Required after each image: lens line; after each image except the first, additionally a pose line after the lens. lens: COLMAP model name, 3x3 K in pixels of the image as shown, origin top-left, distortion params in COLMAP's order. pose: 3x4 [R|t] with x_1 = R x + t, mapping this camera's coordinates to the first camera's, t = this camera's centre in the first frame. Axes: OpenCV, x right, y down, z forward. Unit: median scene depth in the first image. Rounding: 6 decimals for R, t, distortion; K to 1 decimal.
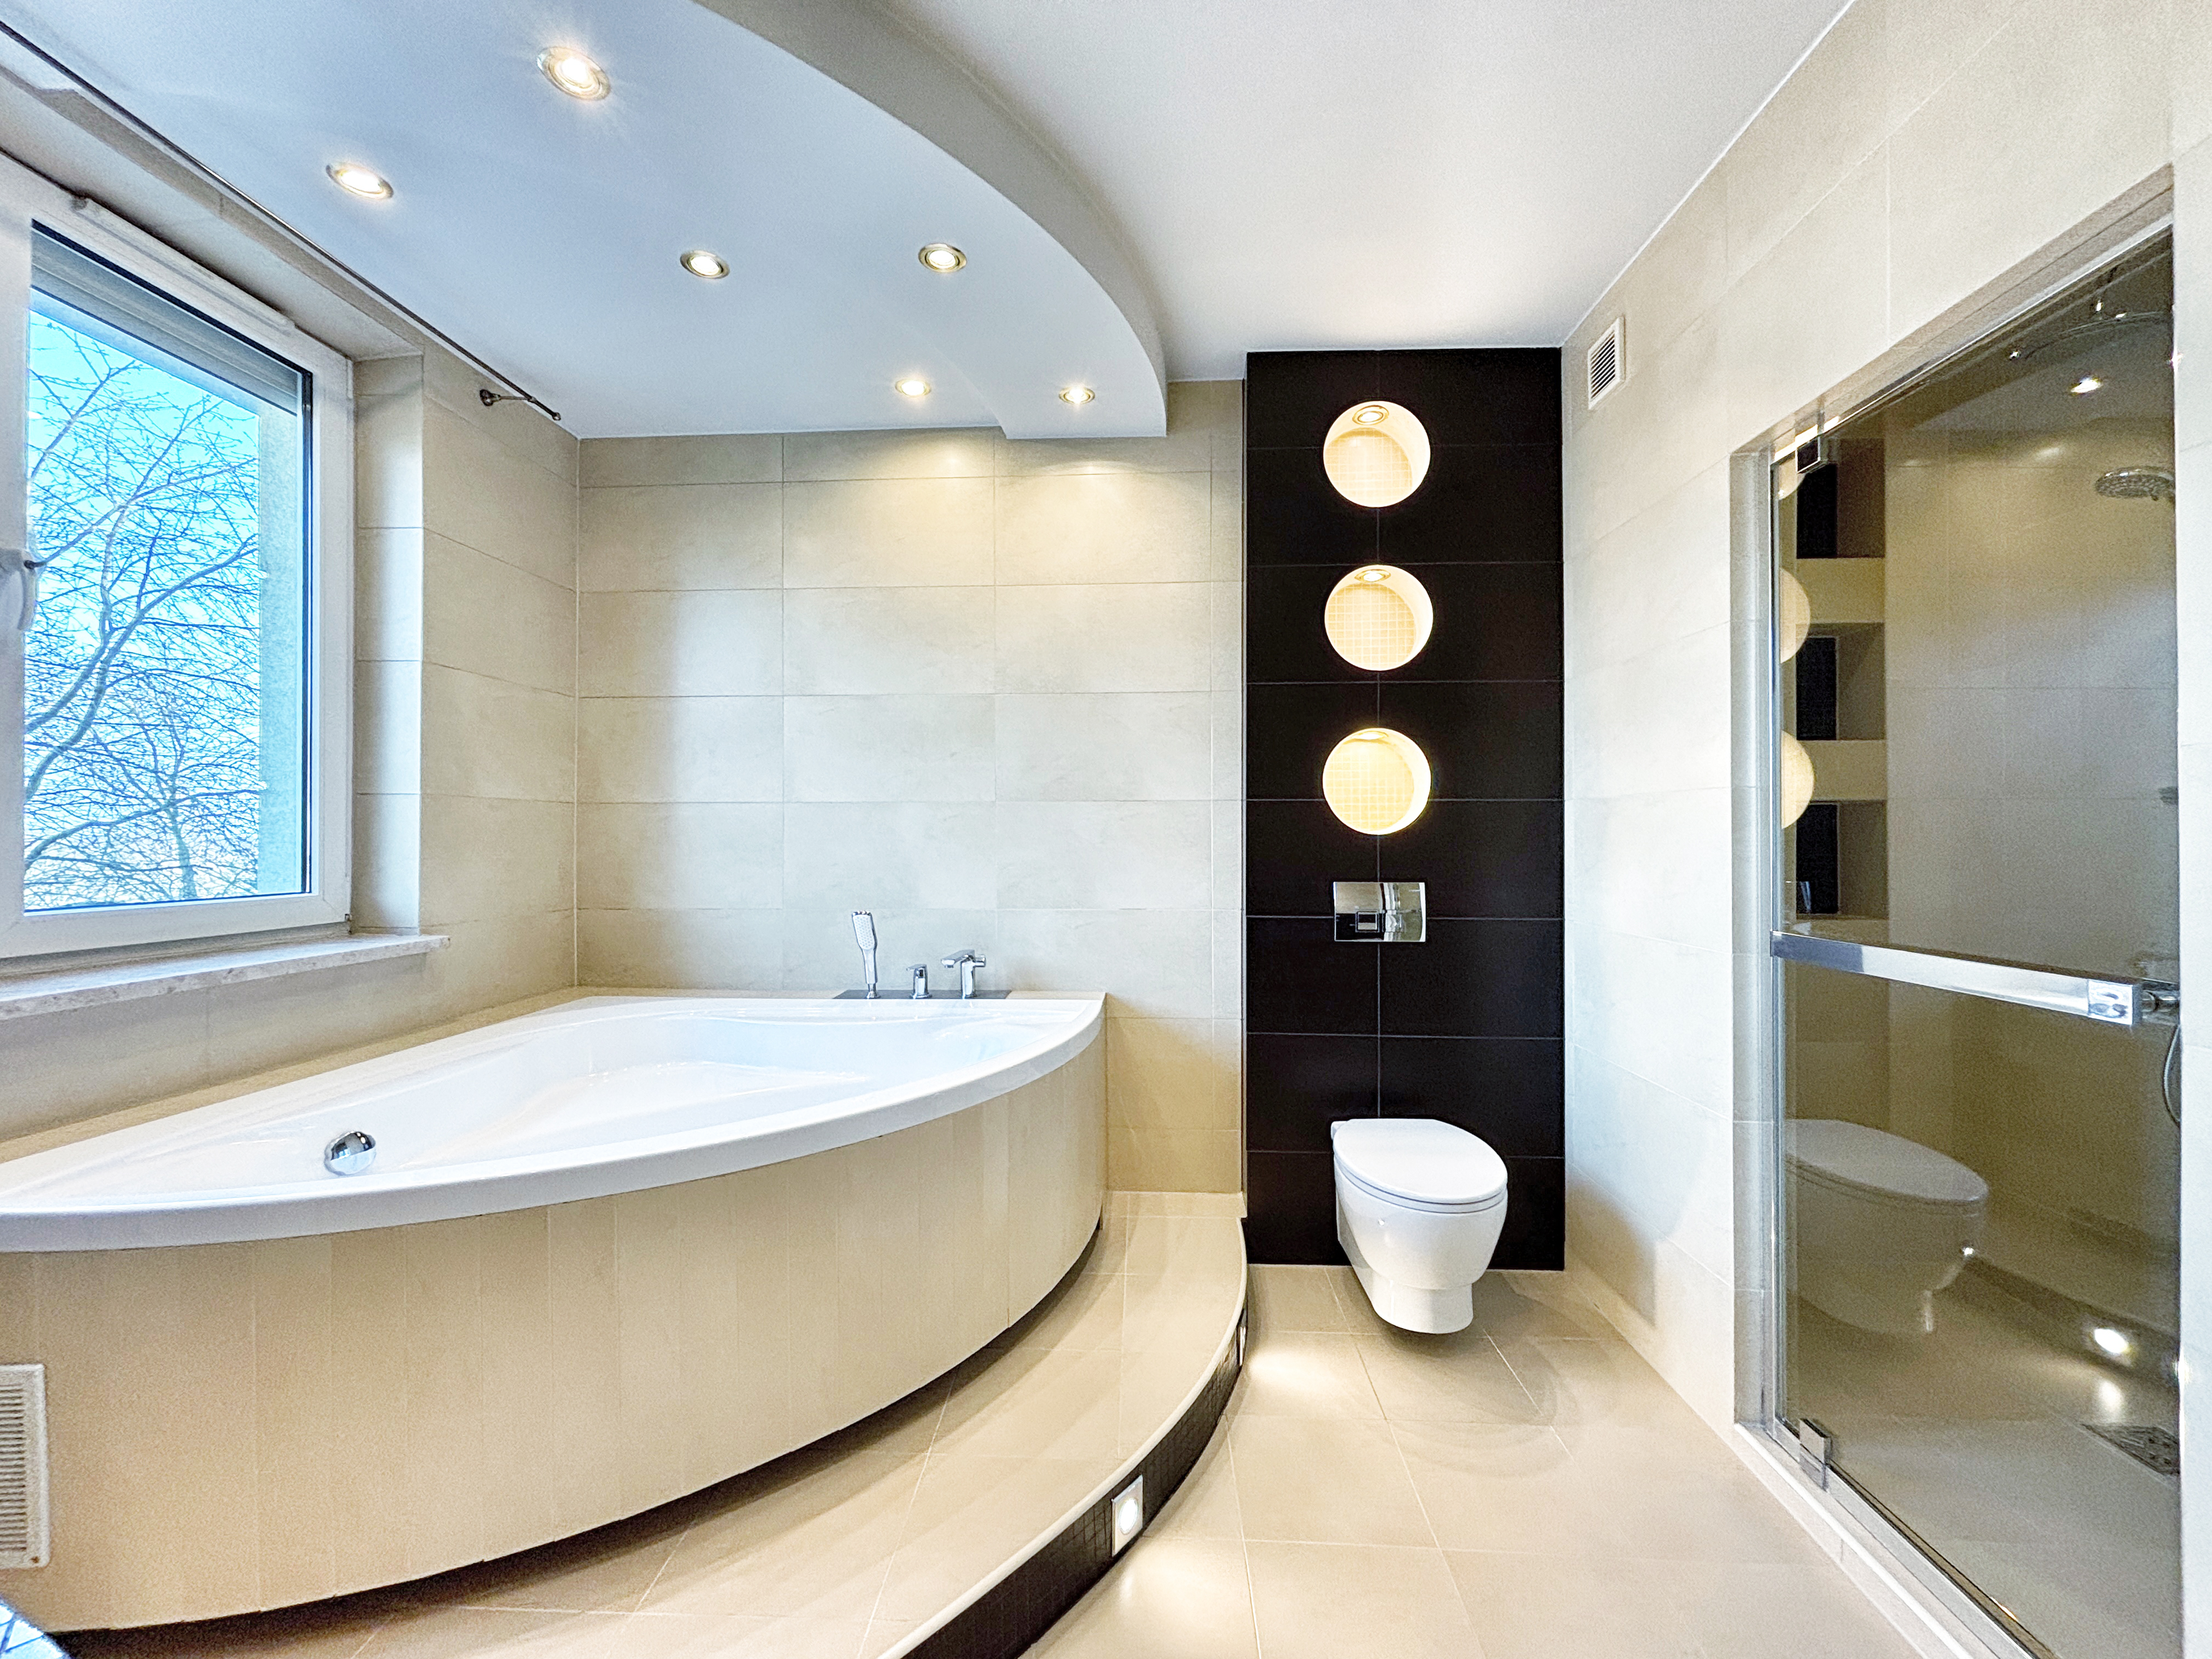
lens RADIAL K [[885.0, 0, 1106.0], [0, 885.0, 829.5], [0, 0, 1]] dist [0.000560, -0.000449]
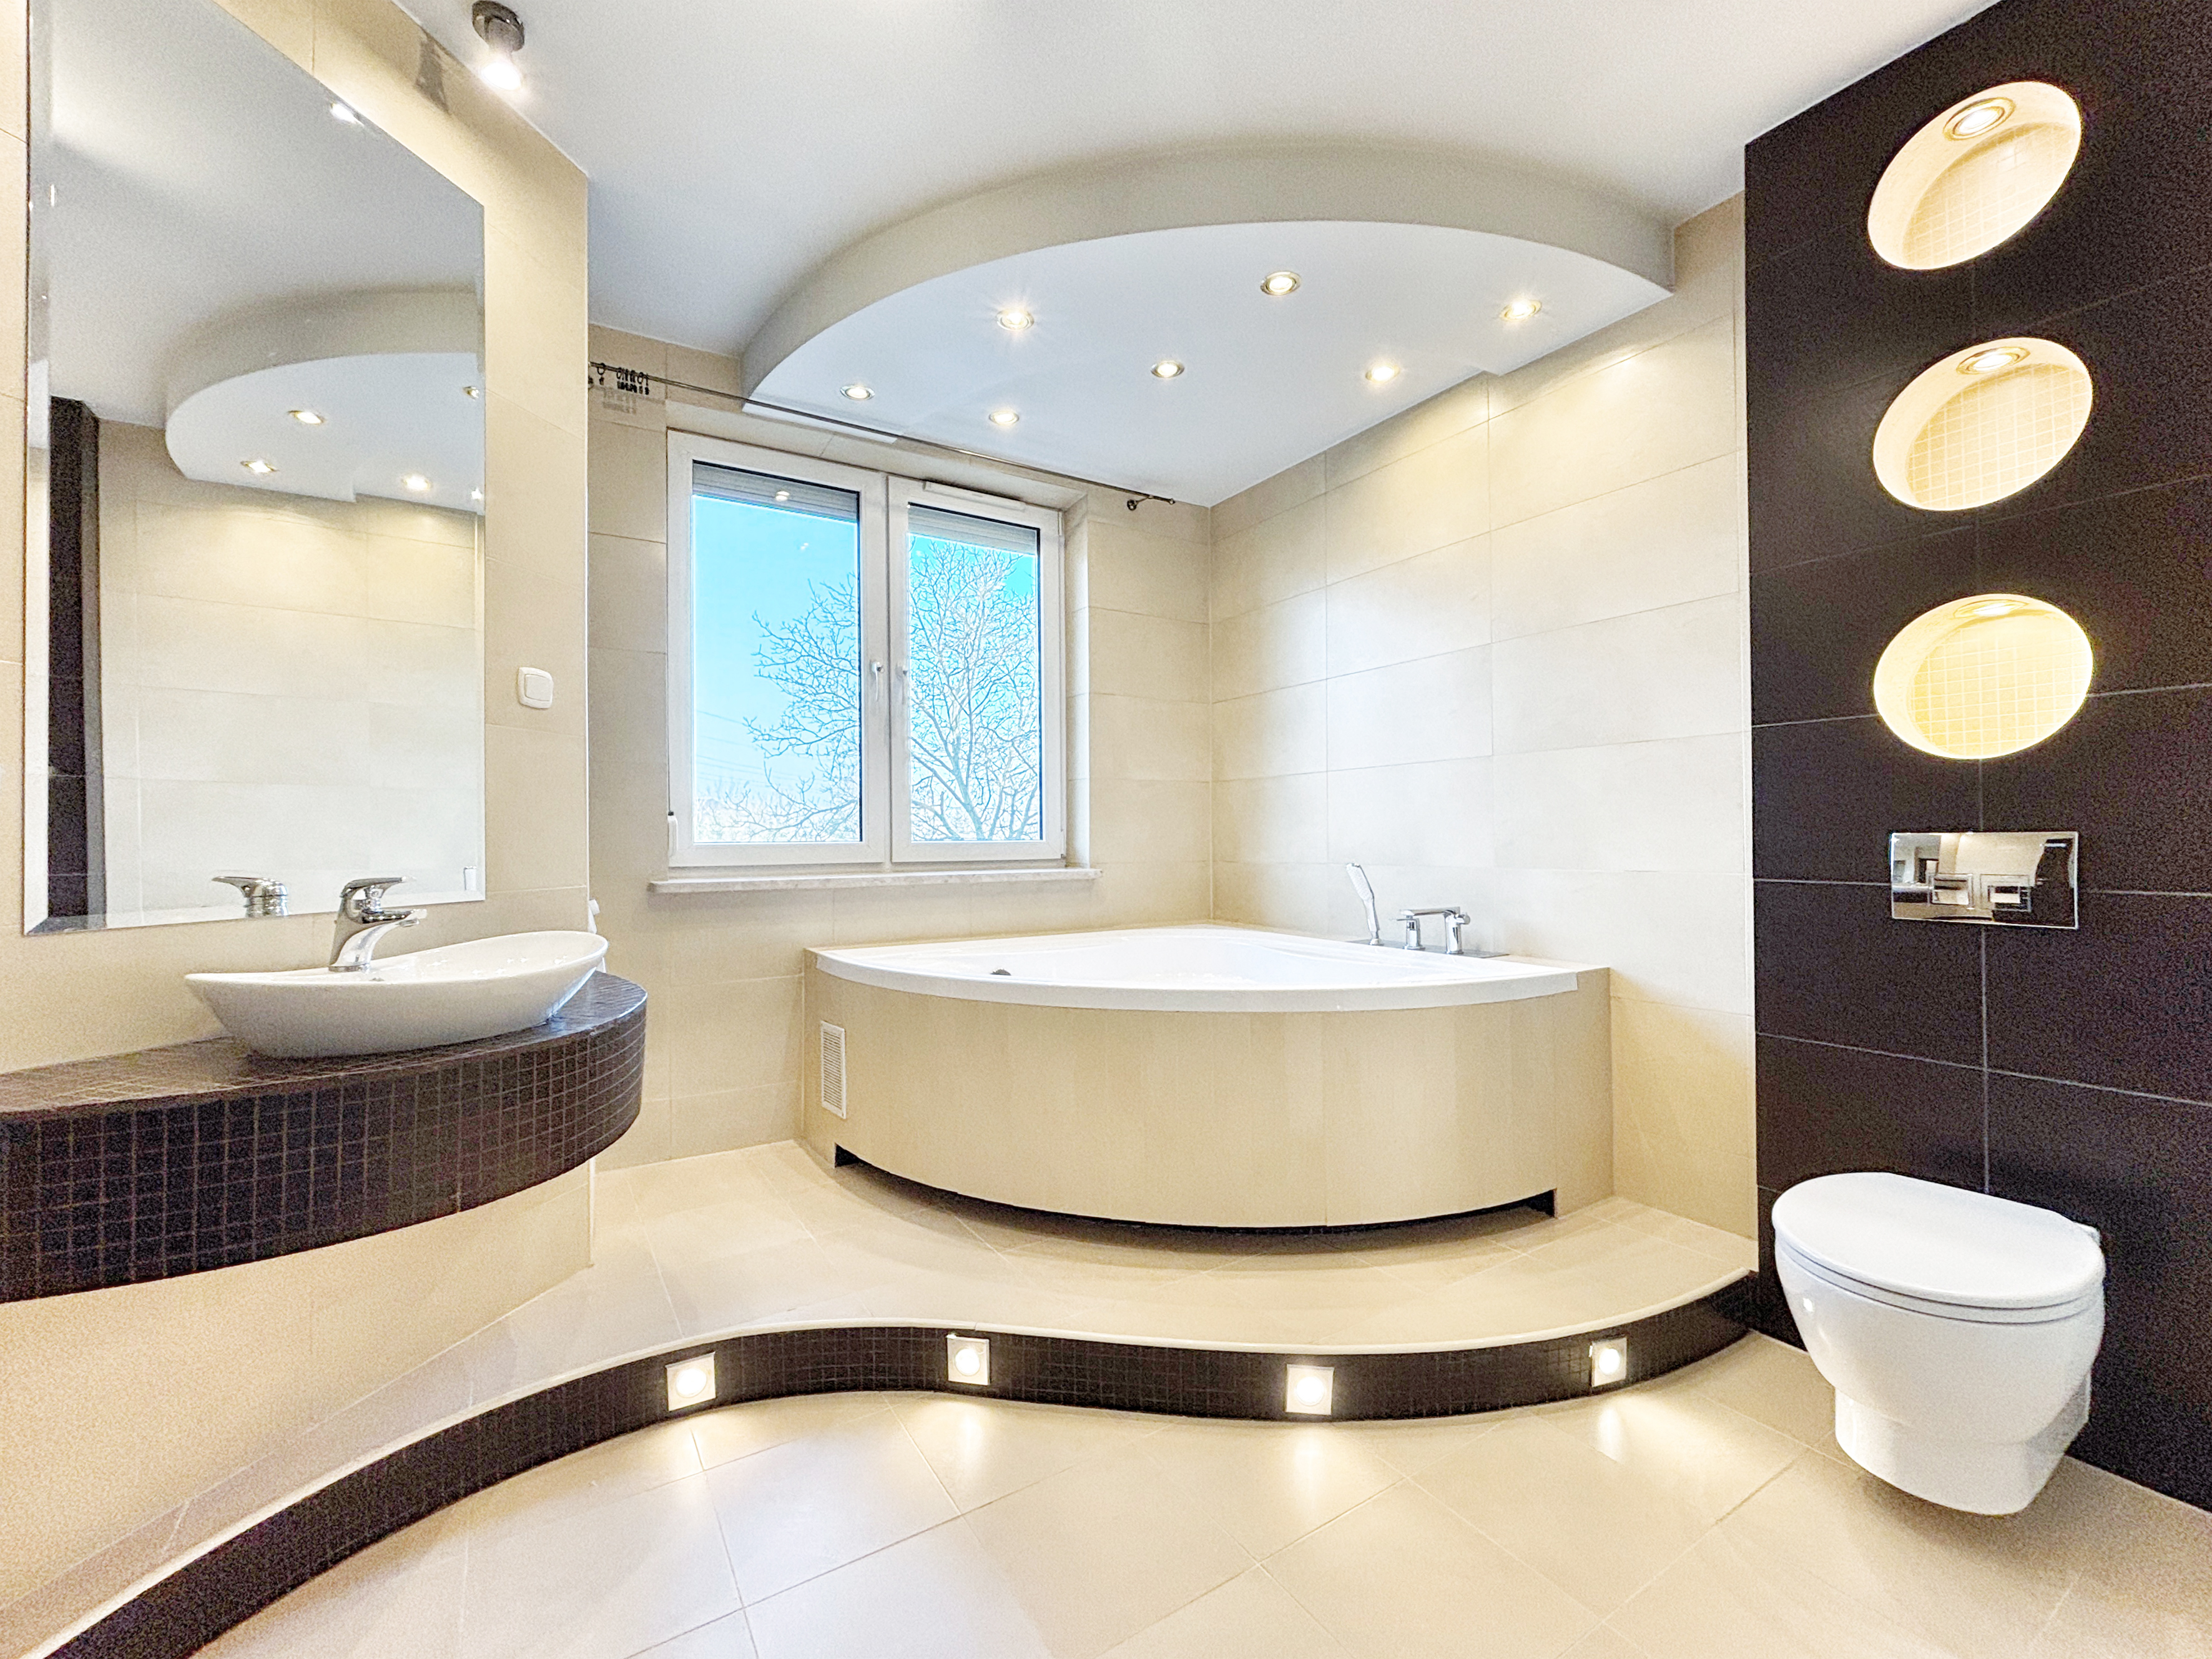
lens RADIAL K [[909.4, 0, 1114.4], [0, 909.4, 833.9], [0, 0, 1]] dist [0.000253, 0.000309]
pose [[0.582732, -0.008253, -0.812622, 0.475971], [0.010632, 0.999940, -0.002532, 0.055113], [0.812595, -0.007164, 0.582785, 0.094385]]
